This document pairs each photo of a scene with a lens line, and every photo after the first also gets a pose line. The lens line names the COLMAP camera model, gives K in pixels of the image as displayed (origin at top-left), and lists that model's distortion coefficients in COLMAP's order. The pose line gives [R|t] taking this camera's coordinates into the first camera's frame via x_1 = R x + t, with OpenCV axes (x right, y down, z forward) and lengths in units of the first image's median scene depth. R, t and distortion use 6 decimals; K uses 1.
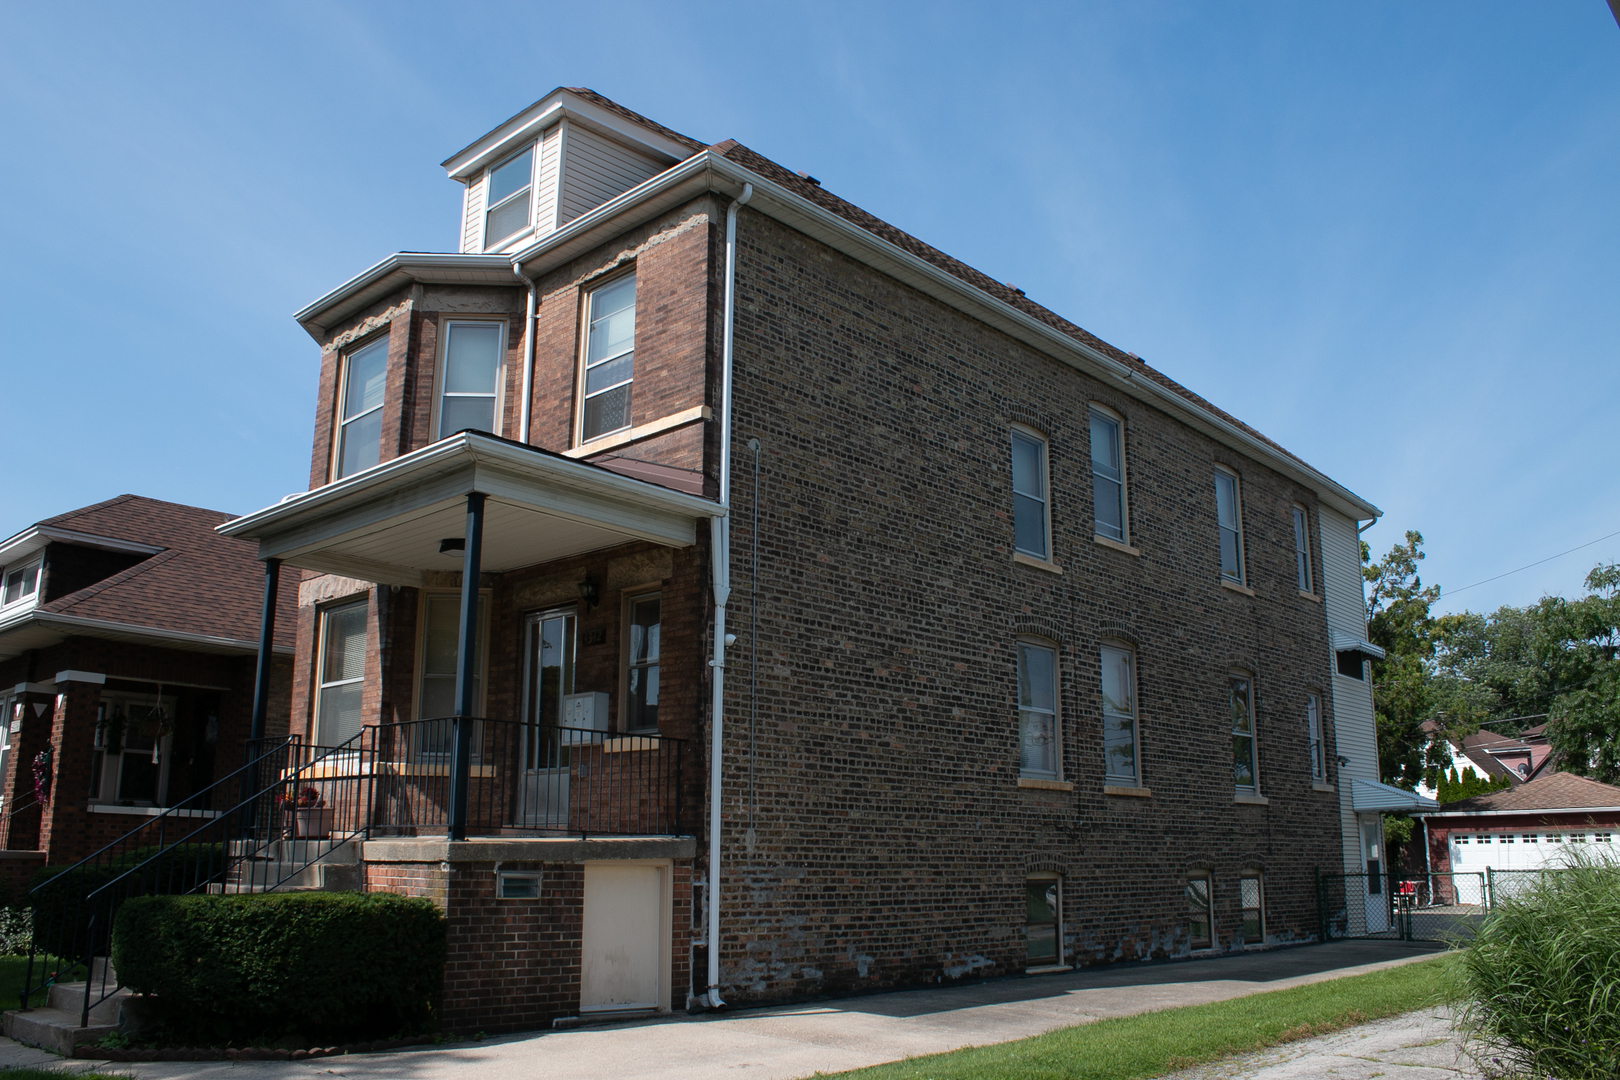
lens RADIAL K [[1347.4, 0, 768.0], [0, 1347.4, 532.0], [0, 0, 1]] dist [-0.159161, 0.126685]
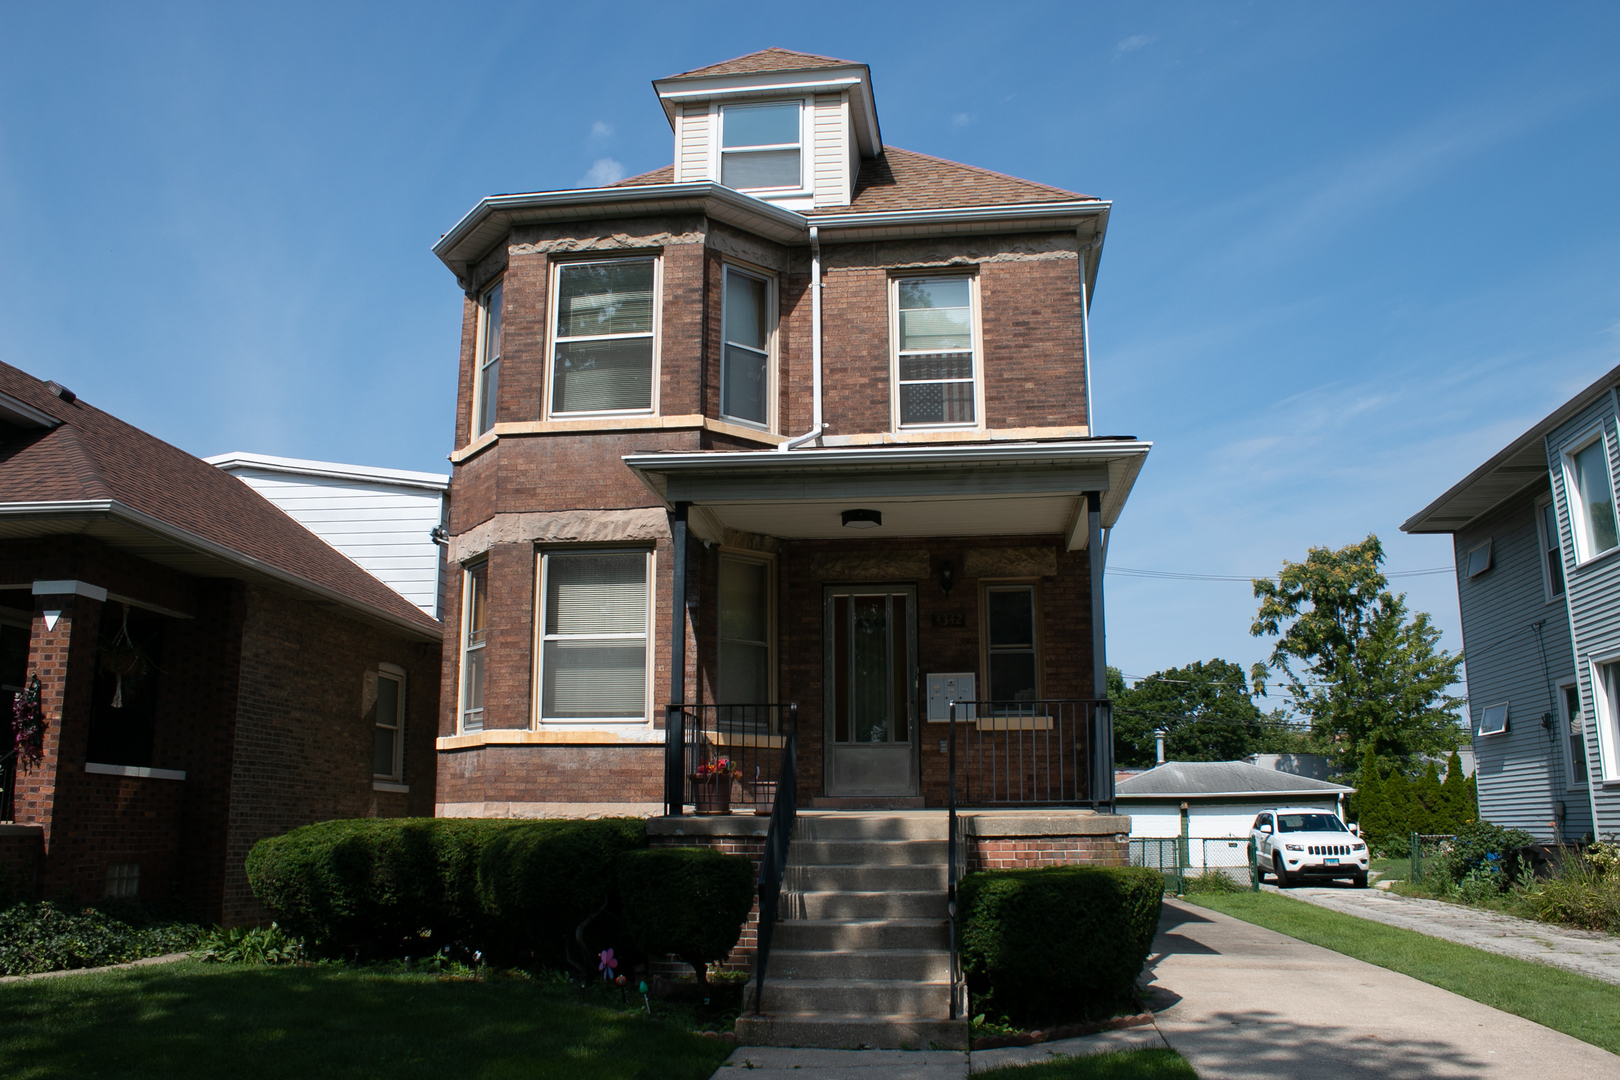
lens RADIAL K [[1347.4, 0, 804.8], [0, 1347.4, 534.8], [0, 0, 1]] dist [-0.159161, 0.126685]
pose [[0.802358, 0.124457, 0.583722, -0.801494], [-0.140891, 0.989872, -0.017390, 0.044223], [-0.579975, -0.068289, 0.811767, 0.203941]]
